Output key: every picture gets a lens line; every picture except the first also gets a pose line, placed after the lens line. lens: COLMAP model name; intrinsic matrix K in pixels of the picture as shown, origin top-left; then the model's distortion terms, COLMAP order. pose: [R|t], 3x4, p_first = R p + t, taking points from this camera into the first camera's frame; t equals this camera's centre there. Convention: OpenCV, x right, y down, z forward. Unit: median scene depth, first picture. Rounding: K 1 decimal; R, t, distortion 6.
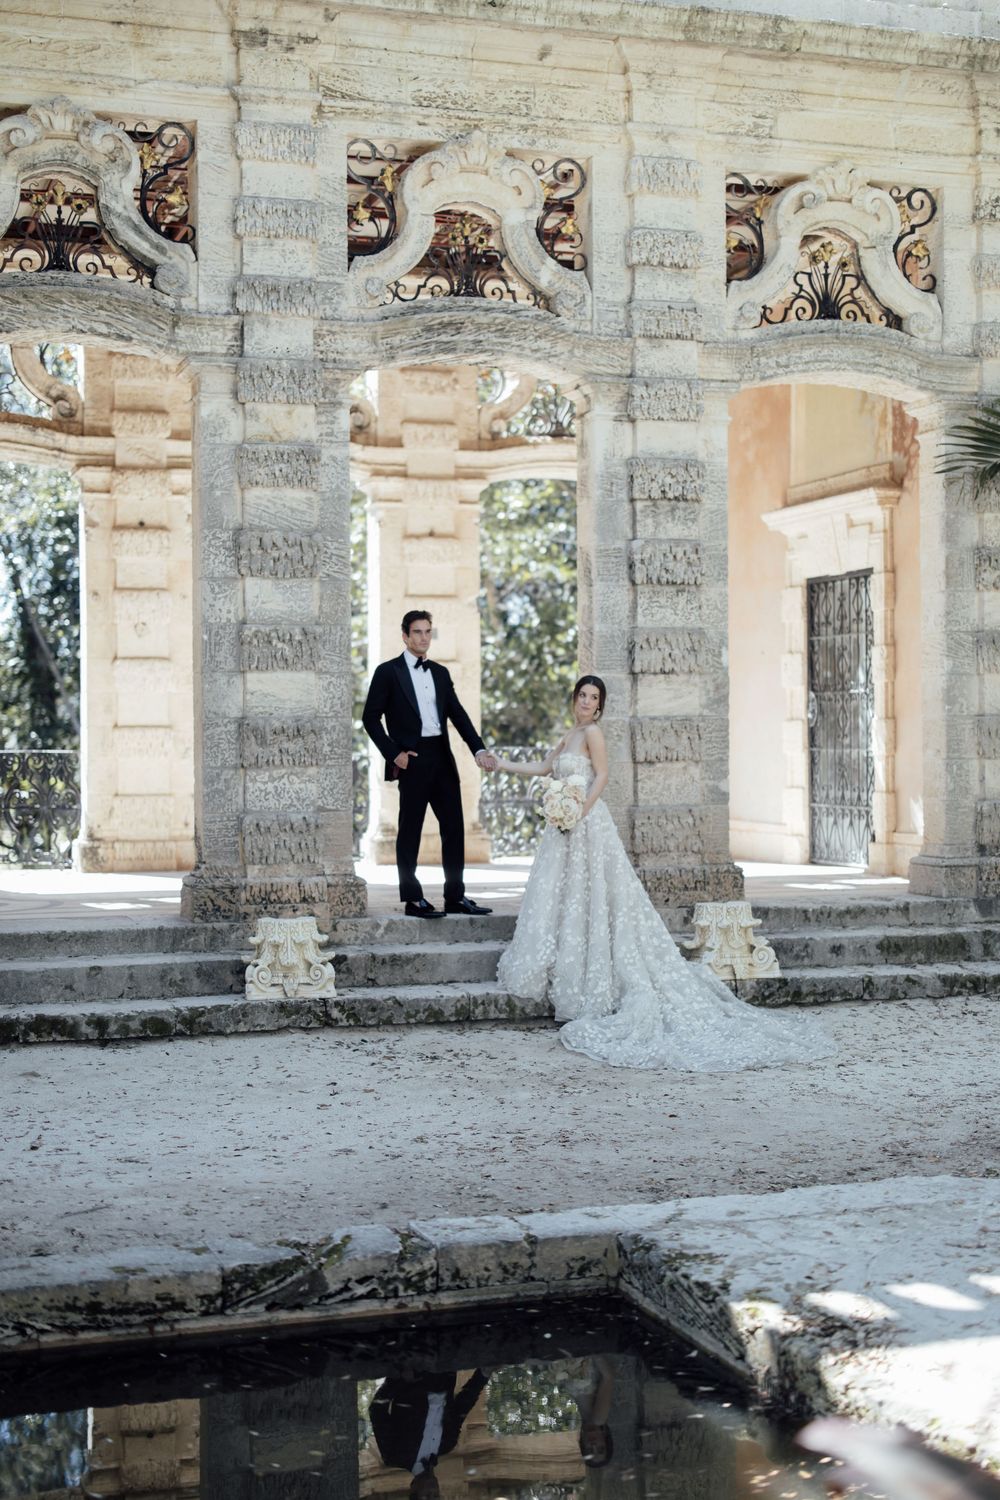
lens RADIAL K [[2139.3, 0, 500.0], [0, 2139.3, 750.0], [0, 0, 1]] dist [0.020437, 0.025902]
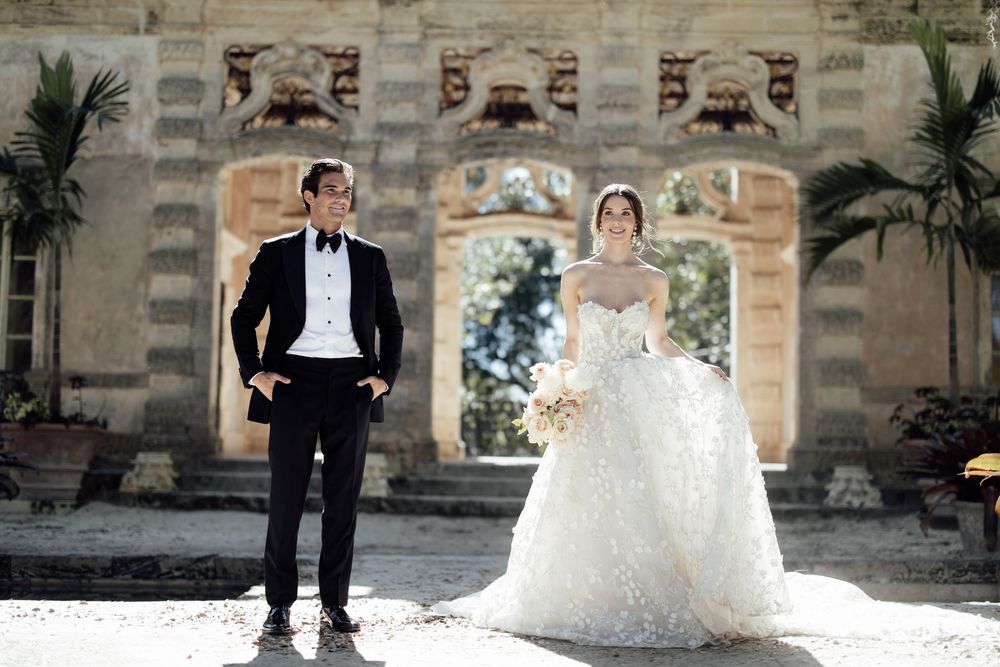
lens RADIAL K [[1429.1, 0, 500.0], [0, 1429.1, 333.5], [0, 0, 1]] dist [0.018974, 0.065995]
pose [[0.939472, -0.003300, -0.342610, 0.412023], [-0.027858, 0.995907, -0.085982, 0.072179], [0.341492, 0.090322, 0.935535, -0.140360]]
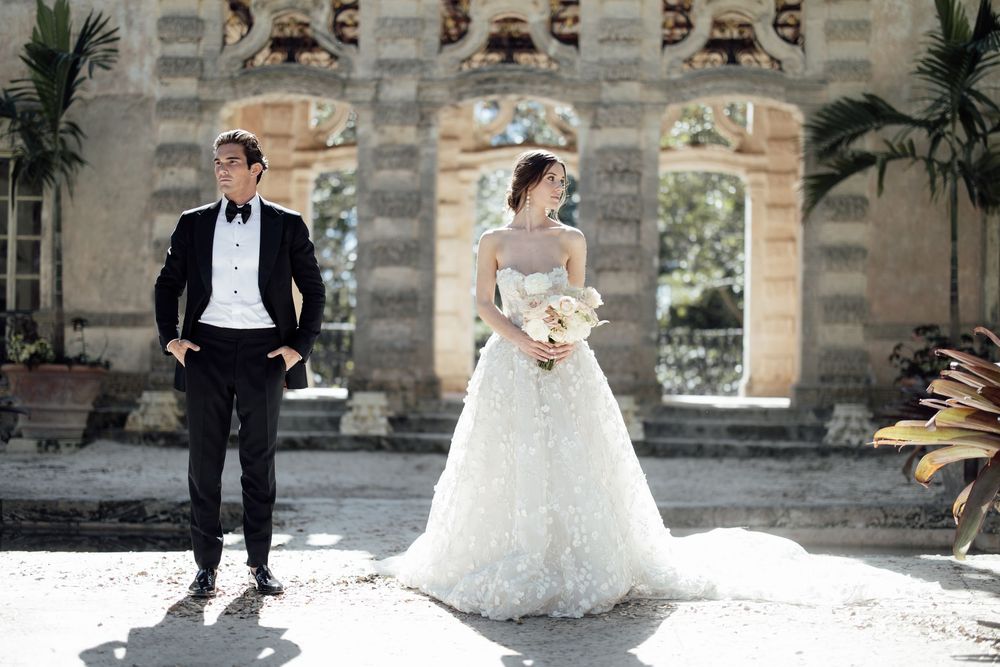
lens RADIAL K [[1426.2, 0, 494.3], [0, 1426.2, 347.1], [0, 0, 1]] dist [0.020437, 0.025902]
pose [[0.926510, 0.015684, -0.375943, 0.447793], [-0.025644, 0.999440, -0.021504, 0.057640], [0.375395, 0.029564, 0.926393, -0.126783]]
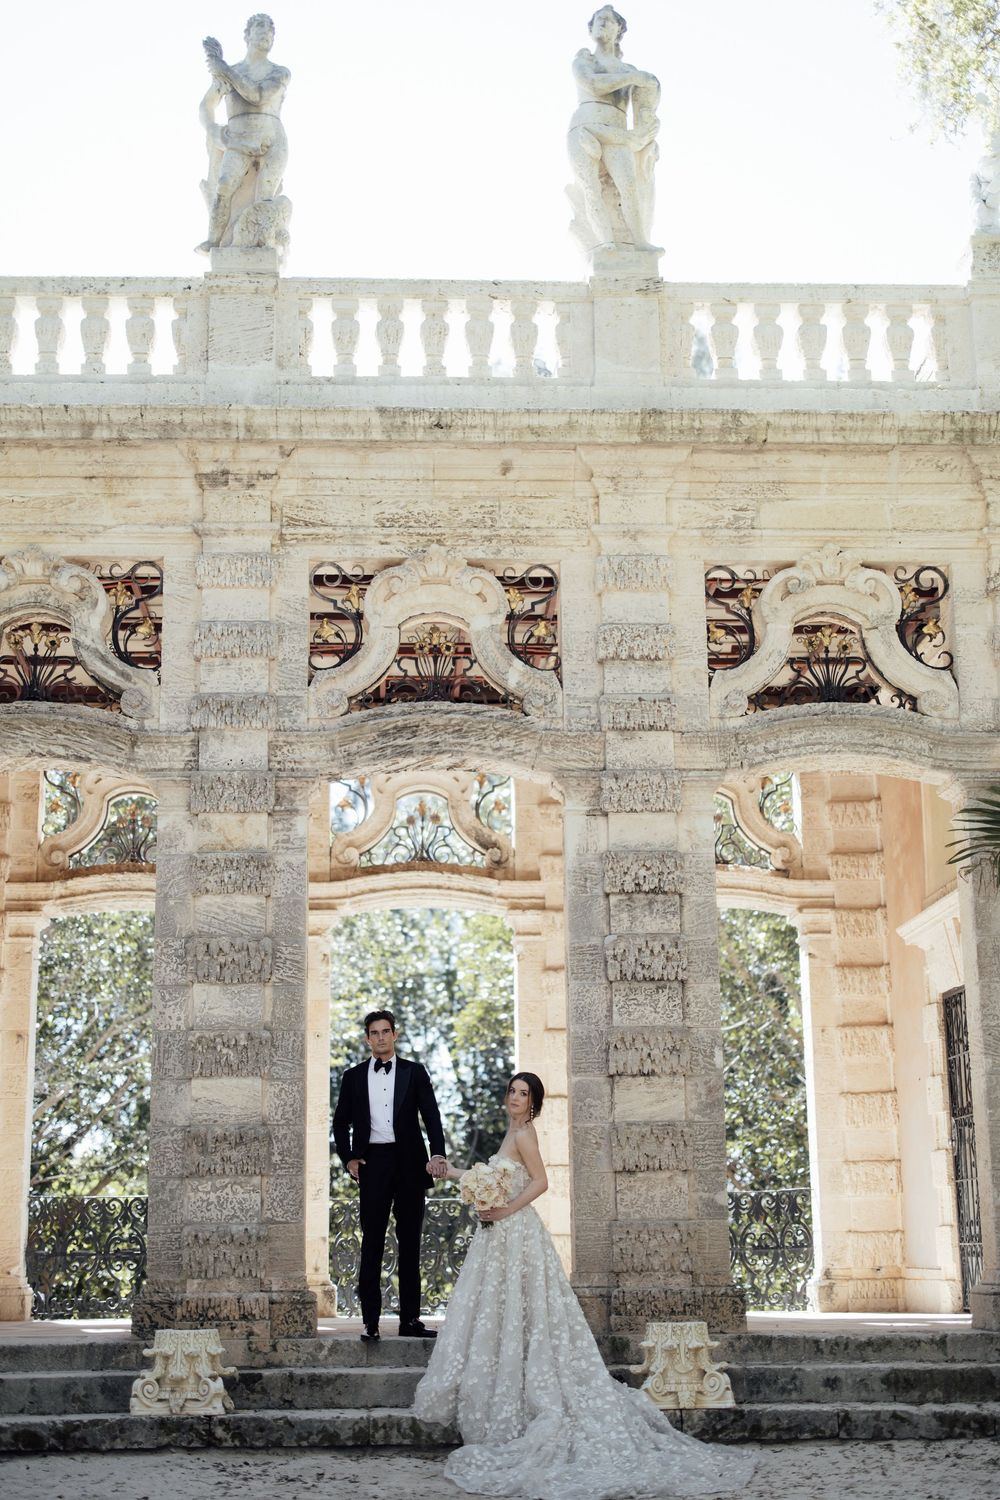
lens RADIAL K [[2139.6, 0, 475.4], [0, 2139.6, 750.8], [0, 0, 1]] dist [0.004001, 0.102806]
pose [[0.960506, -0.067756, -0.269882, 0.282112], [0.002035, 0.971586, -0.236680, 0.050337], [0.278250, 0.226783, 0.933352, 0.073029]]
